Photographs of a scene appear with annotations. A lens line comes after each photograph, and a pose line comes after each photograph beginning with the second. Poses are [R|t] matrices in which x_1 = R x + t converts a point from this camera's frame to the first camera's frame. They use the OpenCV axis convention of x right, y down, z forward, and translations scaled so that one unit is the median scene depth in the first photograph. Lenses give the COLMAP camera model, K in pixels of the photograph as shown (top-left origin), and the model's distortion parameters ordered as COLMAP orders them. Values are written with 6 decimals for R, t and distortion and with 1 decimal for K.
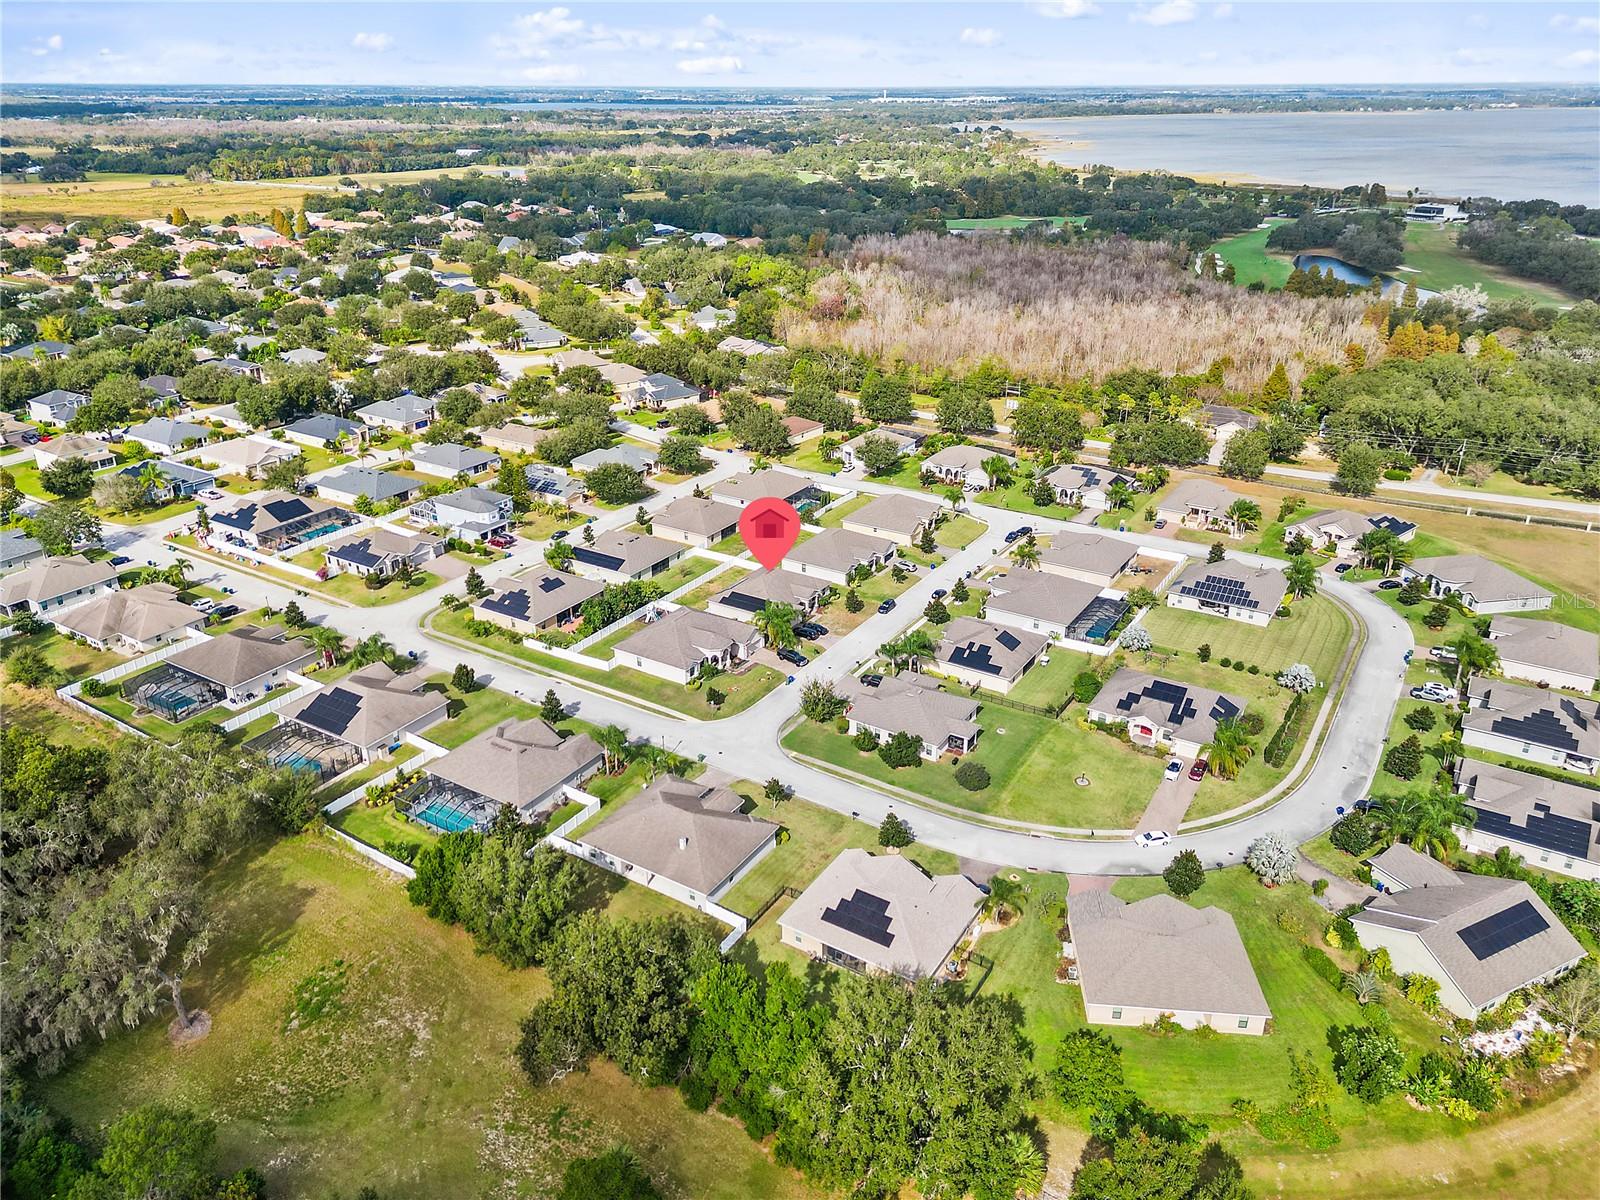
lens RADIAL K [[1133.1, 0, 791.0], [0, 1133.1, 603.2], [0, 0, 1]] dist [0.067968, -0.067261]
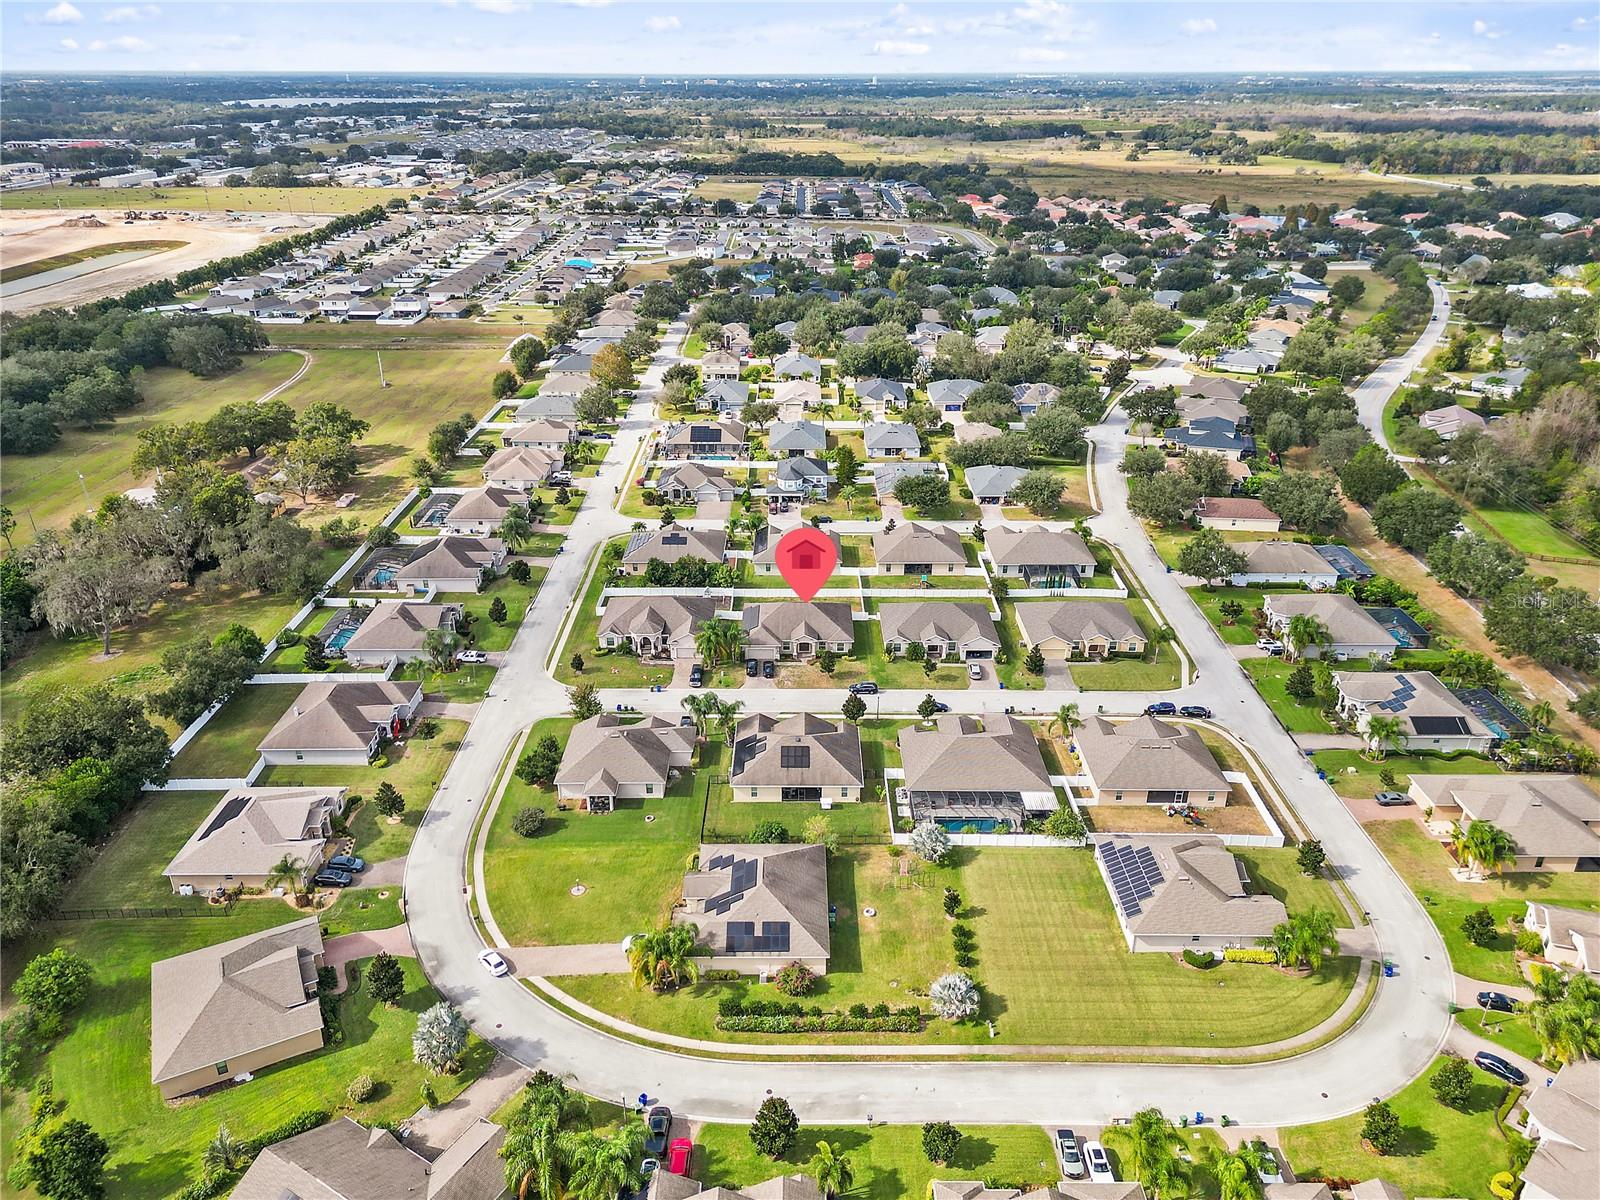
lens RADIAL K [[1134.6, 0, 790.7], [0, 1134.6, 580.2], [0, 0, 1]] dist [0.081197, -0.077281]
pose [[0.526202, 0.340965, -0.779008, 0.736221], [-0.345218, 0.922861, 0.170741, -0.211058], [0.777133, 0.179083, 0.603319, 0.427599]]
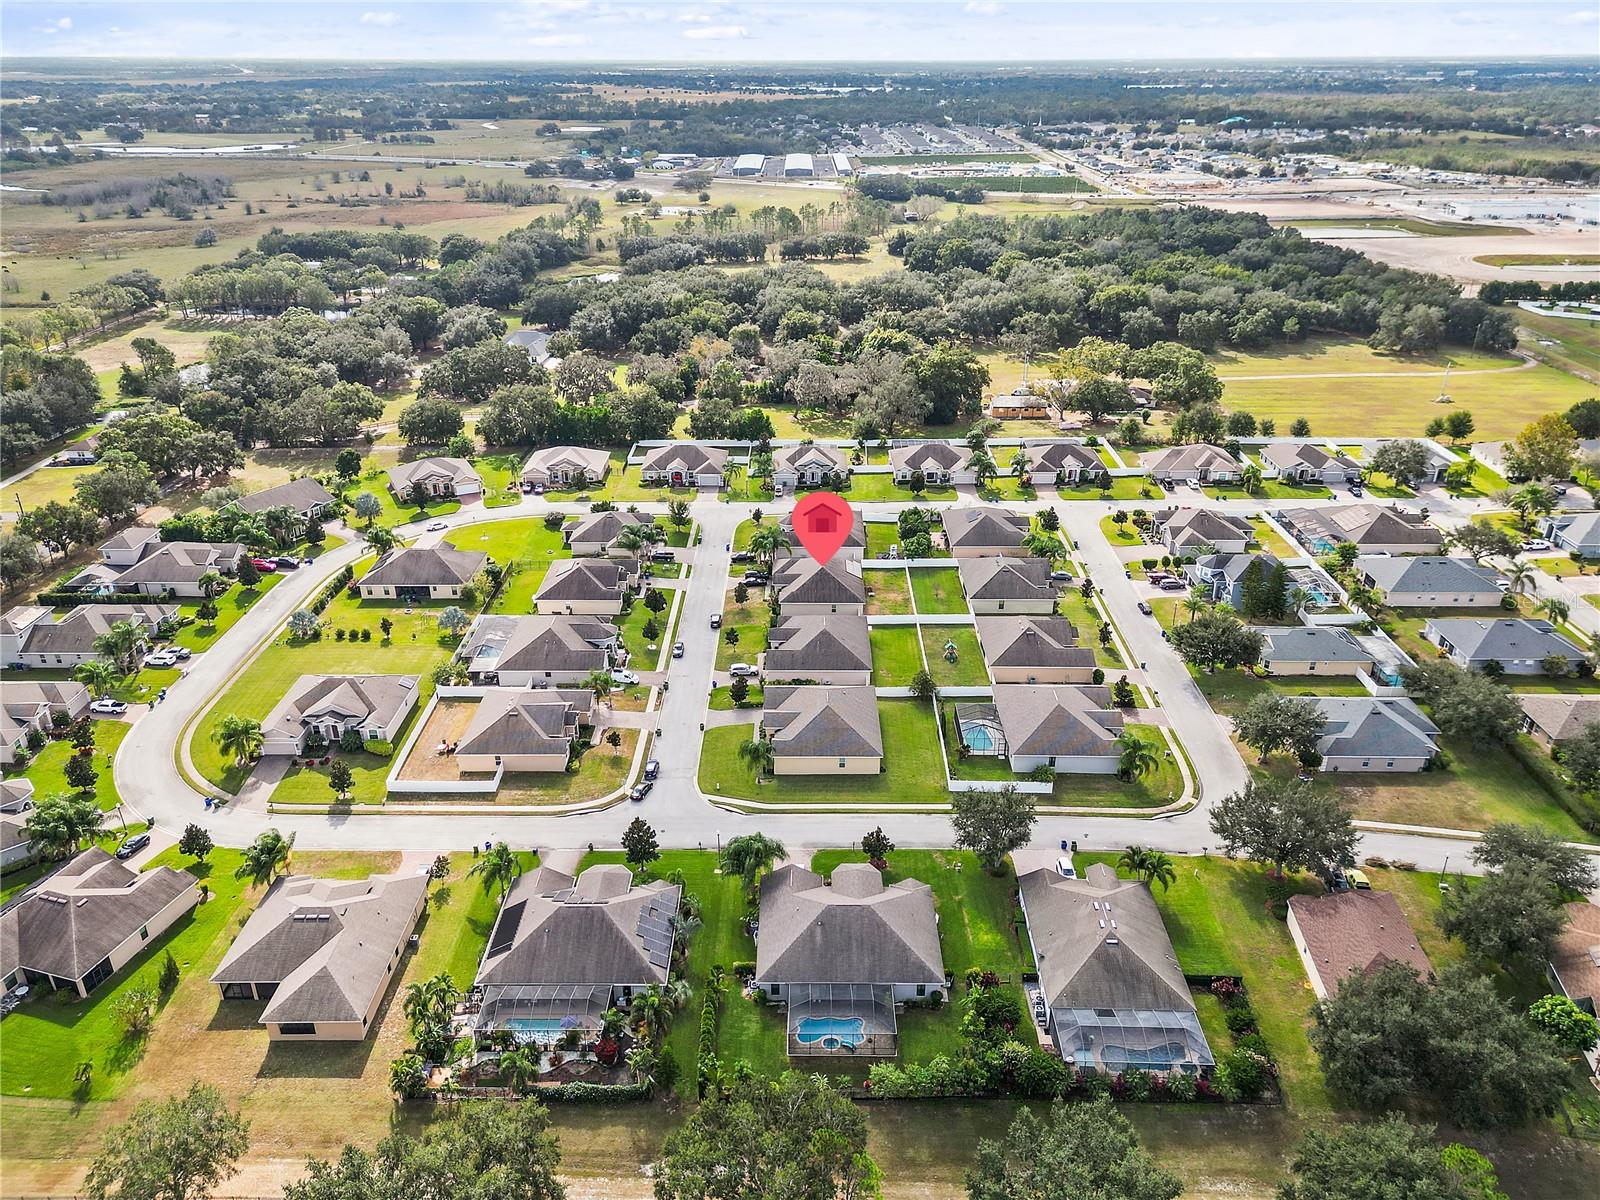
lens RADIAL K [[1133.1, 0, 791.0], [0, 1133.1, 603.2], [0, 0, 1]] dist [0.067968, -0.067261]
pose [[-0.850503, 0.223849, -0.475958, 0.495533], [-0.218649, 0.672547, 0.707017, -0.711933], [0.478369, 0.705388, -0.523060, 1.569027]]
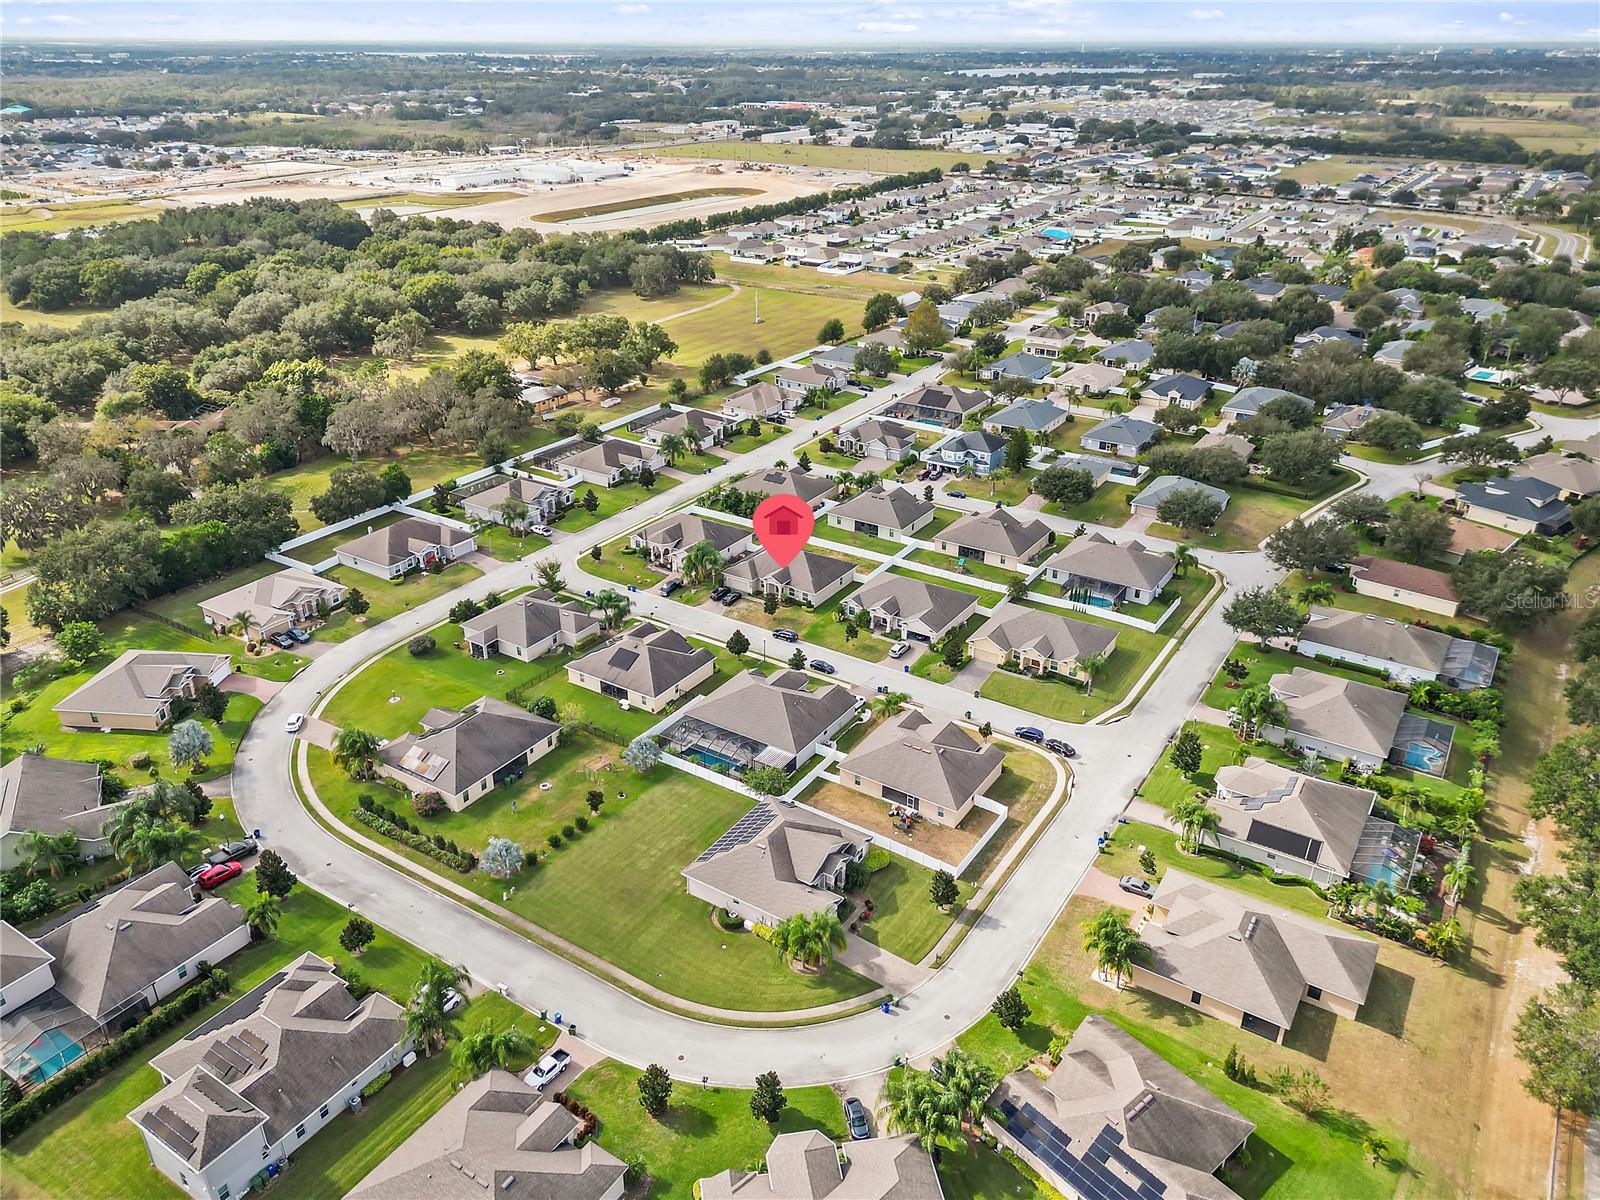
lens RADIAL K [[1133.1, 0, 791.0], [0, 1133.1, 603.2], [0, 0, 1]] dist [0.067968, -0.067261]
pose [[-0.018829, 0.437877, -0.898838, 0.922453], [-0.412198, 0.815642, 0.405982, -0.401759], [0.910900, 0.378143, 0.165134, 0.875843]]
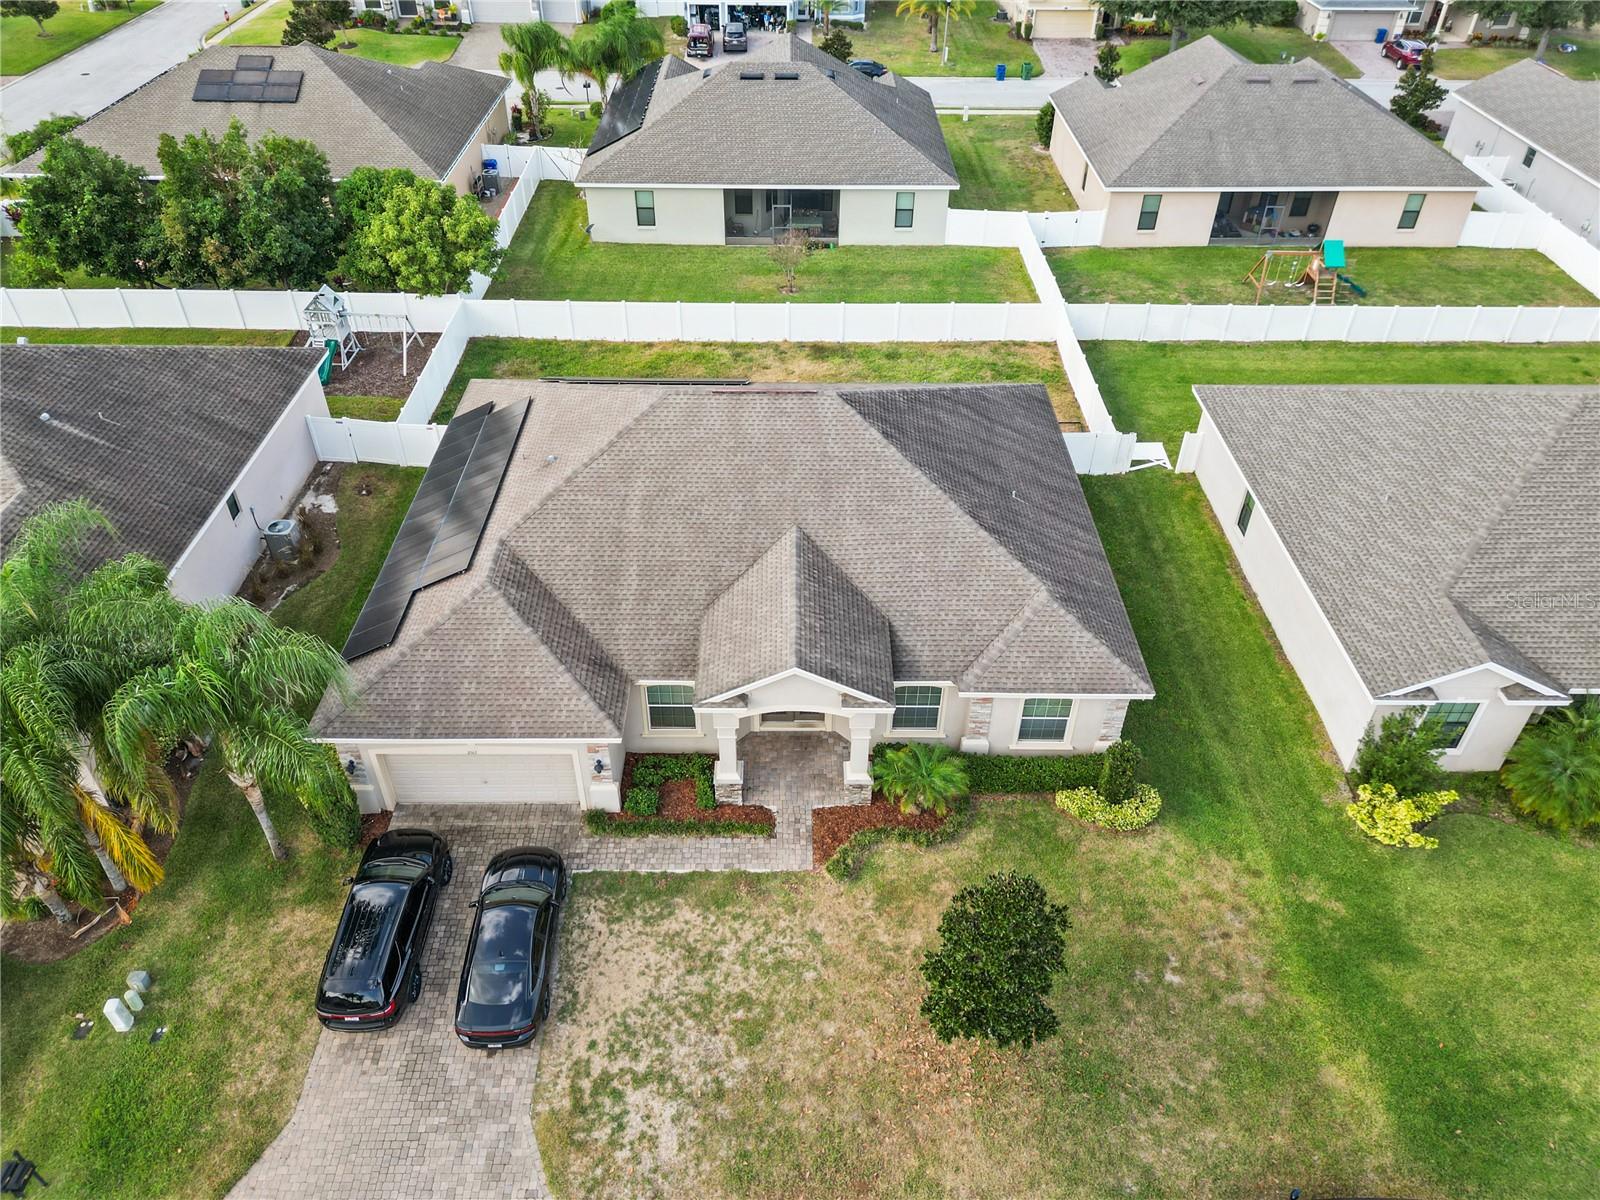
lens RADIAL K [[1133.1, 0, 791.0], [0, 1133.1, 603.2], [0, 0, 1]] dist [0.067968, -0.067261]
pose [[0.534622, 0.532836, -0.655947, 0.098063], [-0.352648, 0.846037, 0.399827, -0.066227], [0.767997, 0.017562, 0.640213, 0.935798]]
